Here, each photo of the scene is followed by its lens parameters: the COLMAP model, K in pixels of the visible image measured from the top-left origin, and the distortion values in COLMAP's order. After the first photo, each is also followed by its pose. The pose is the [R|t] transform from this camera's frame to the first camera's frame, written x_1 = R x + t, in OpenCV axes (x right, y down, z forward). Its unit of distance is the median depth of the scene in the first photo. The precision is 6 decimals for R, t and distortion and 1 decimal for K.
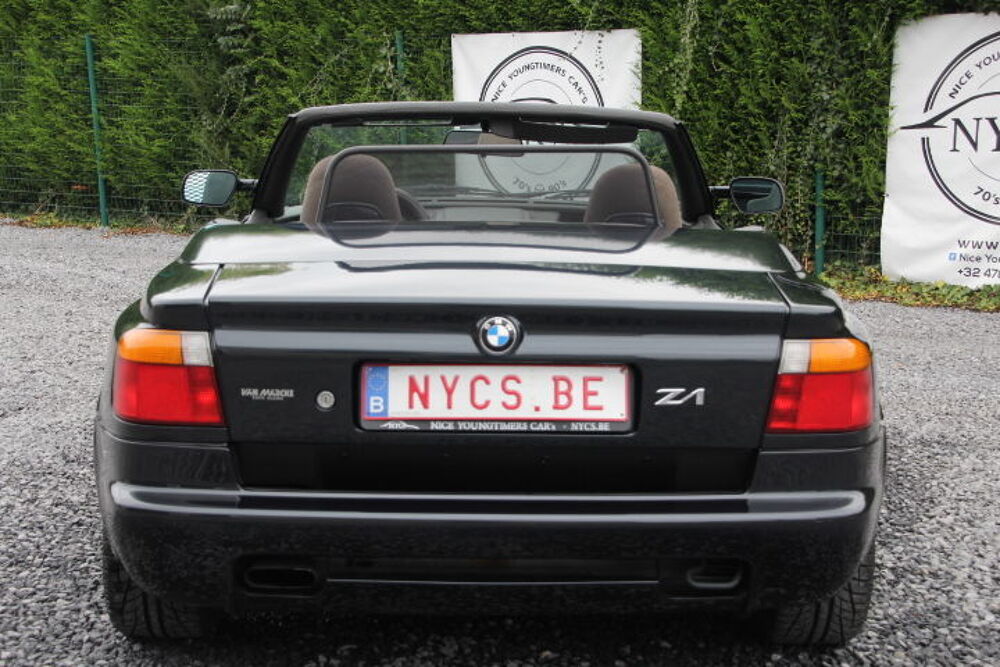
lens RADIAL K [[1123.1, 0, 503.2], [0, 1123.1, 339.0], [0, 0, 1]] dist [0.007686, 0.000000]
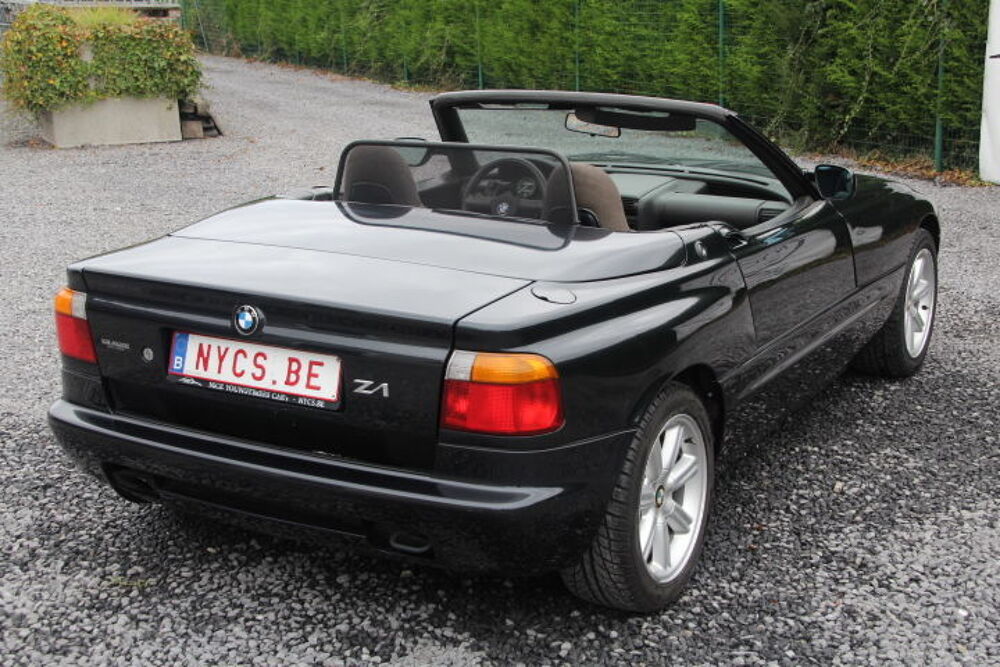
lens RADIAL K [[943.3, 0, 500.2], [0, 943.3, 332.2], [0, 0, 1]] dist [0.000550, 0.000000]
pose [[0.944870, 0.104390, -0.310362, 0.570556], [-0.081544, 0.992976, 0.085733, -0.099019], [0.317131, -0.055698, 0.946745, 0.112792]]
